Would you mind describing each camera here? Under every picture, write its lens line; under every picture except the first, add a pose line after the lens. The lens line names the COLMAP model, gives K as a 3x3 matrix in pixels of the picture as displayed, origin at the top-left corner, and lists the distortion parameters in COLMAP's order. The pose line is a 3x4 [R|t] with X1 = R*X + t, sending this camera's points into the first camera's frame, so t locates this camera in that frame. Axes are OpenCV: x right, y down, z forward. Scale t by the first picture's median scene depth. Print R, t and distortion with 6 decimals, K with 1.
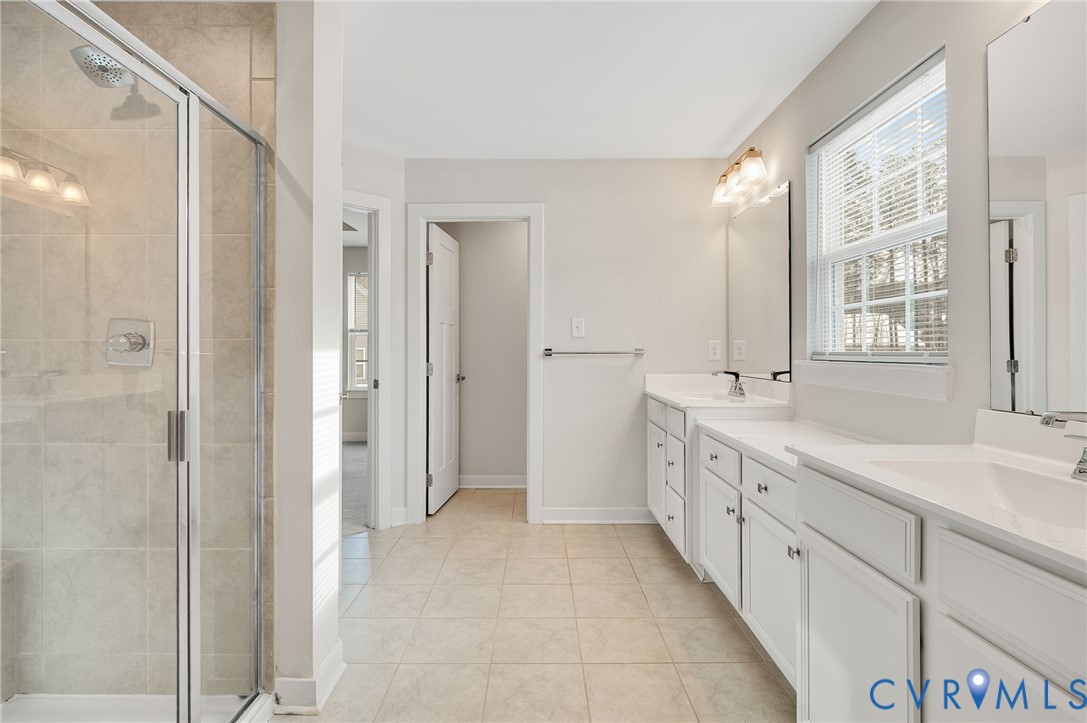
lens RADIAL K [[535.8, 0, 543.5], [0, 535.8, 361.5], [0, 0, 1]] dist [0.002471, 0.000350]
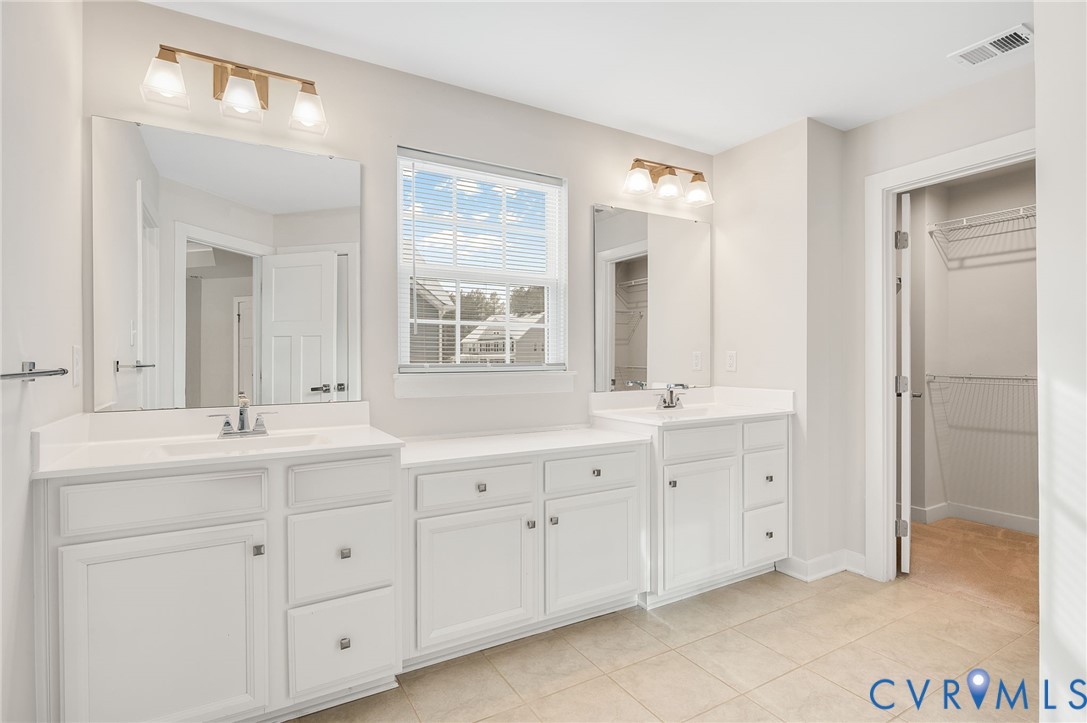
lens RADIAL K [[535.8, 0, 543.5], [0, 535.8, 361.5], [0, 0, 1]] dist [0.002471, 0.000350]
pose [[-0.501670, 0.000627, 0.865059, -0.519922], [0.013940, 0.999876, 0.007360, -0.030933], [-0.864947, 0.015751, -0.501616, 1.456064]]
